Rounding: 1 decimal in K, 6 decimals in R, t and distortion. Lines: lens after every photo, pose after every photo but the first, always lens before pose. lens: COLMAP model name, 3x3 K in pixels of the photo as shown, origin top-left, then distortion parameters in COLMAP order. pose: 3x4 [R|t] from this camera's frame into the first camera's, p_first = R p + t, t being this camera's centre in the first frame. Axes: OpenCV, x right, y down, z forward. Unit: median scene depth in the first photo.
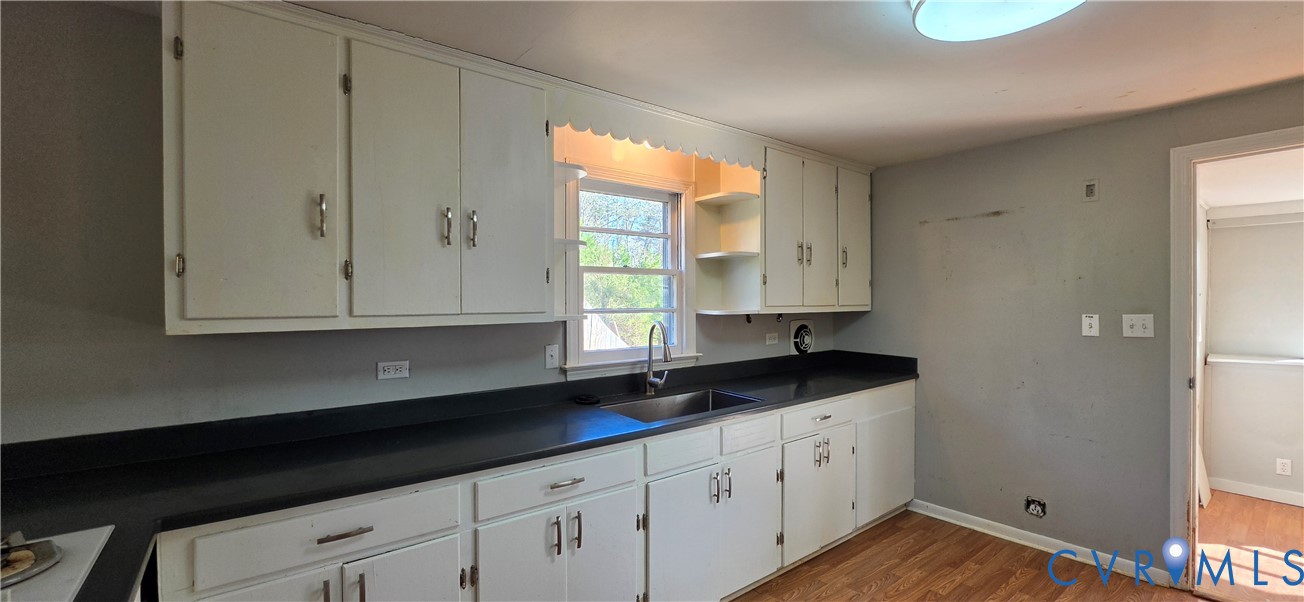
lens RADIAL K [[525.4, 0, 663.2], [0, 525.4, 297.8], [0, 0, 1]] dist [-0.002173, 0.000897]
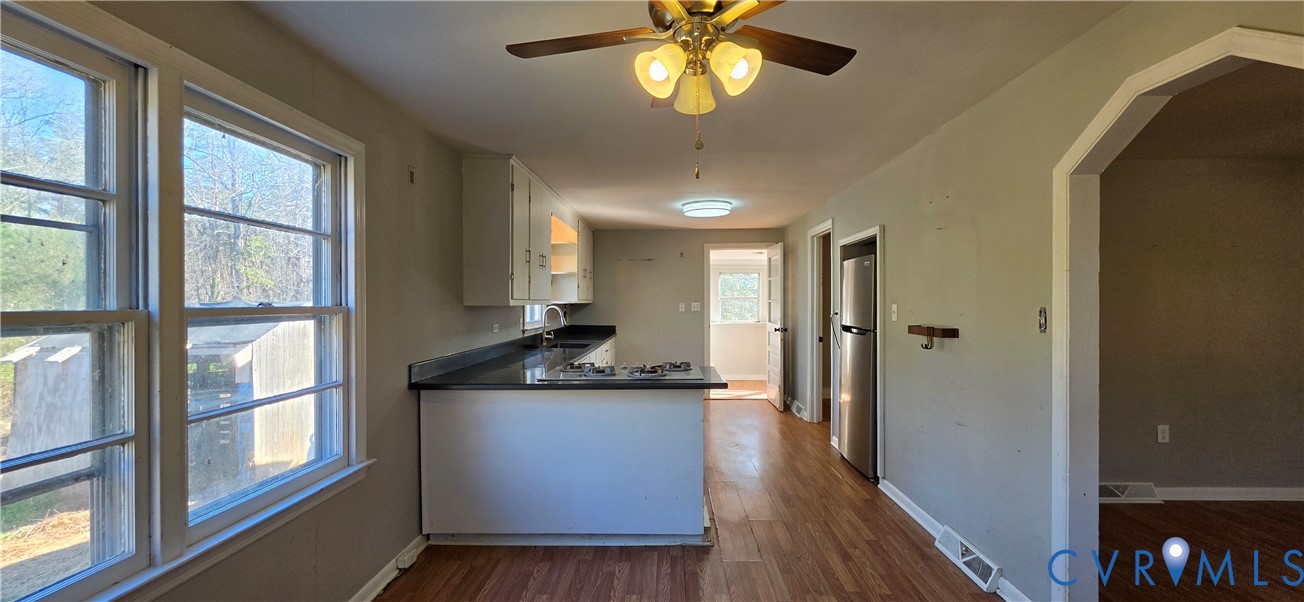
lens RADIAL K [[525.4, 0, 653.2], [0, 525.4, 300.1], [0, 0, 1]] dist [-0.002173, 0.000897]
pose [[0.645964, 0.004006, 0.763357, -1.250637], [-0.003067, 0.999992, -0.002653, 0.024747], [-0.763361, -0.000627, 0.645971, -0.562812]]
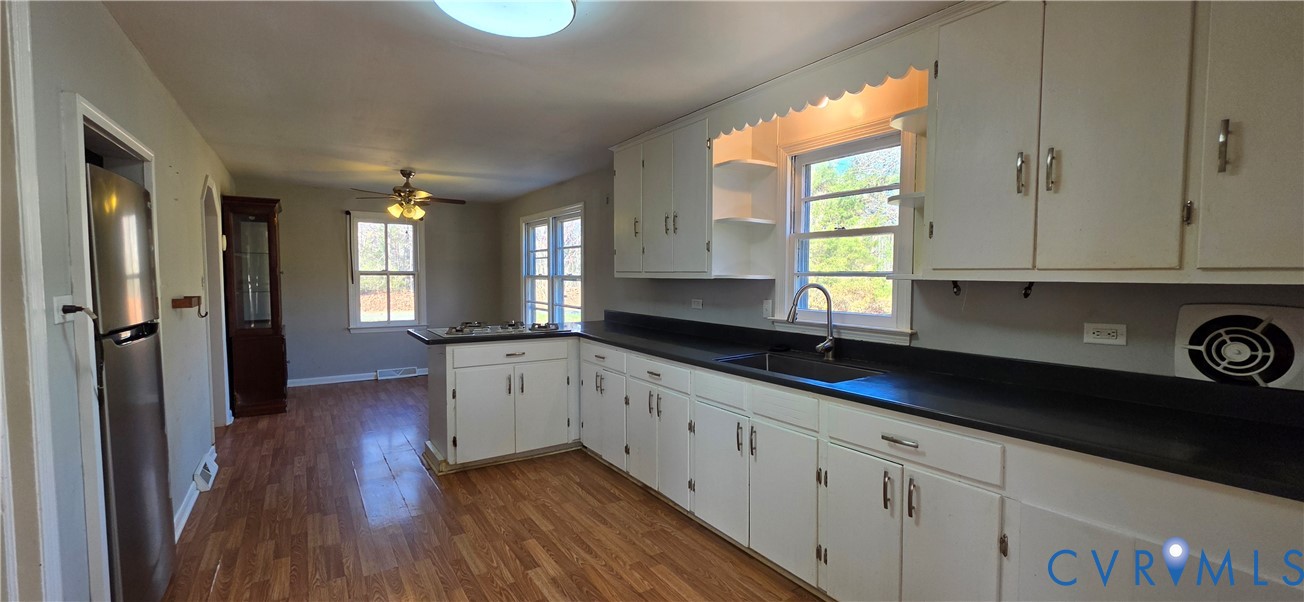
lens RADIAL K [[525.4, 0, 656.0], [0, 525.4, 303.5], [0, 0, 1]] dist [-0.002173, 0.000897]
pose [[-0.076815, 0.058035, -0.995355, 0.978365], [-0.002232, 0.998292, 0.058379, 0.023534], [0.997043, 0.006706, -0.076555, 0.762962]]
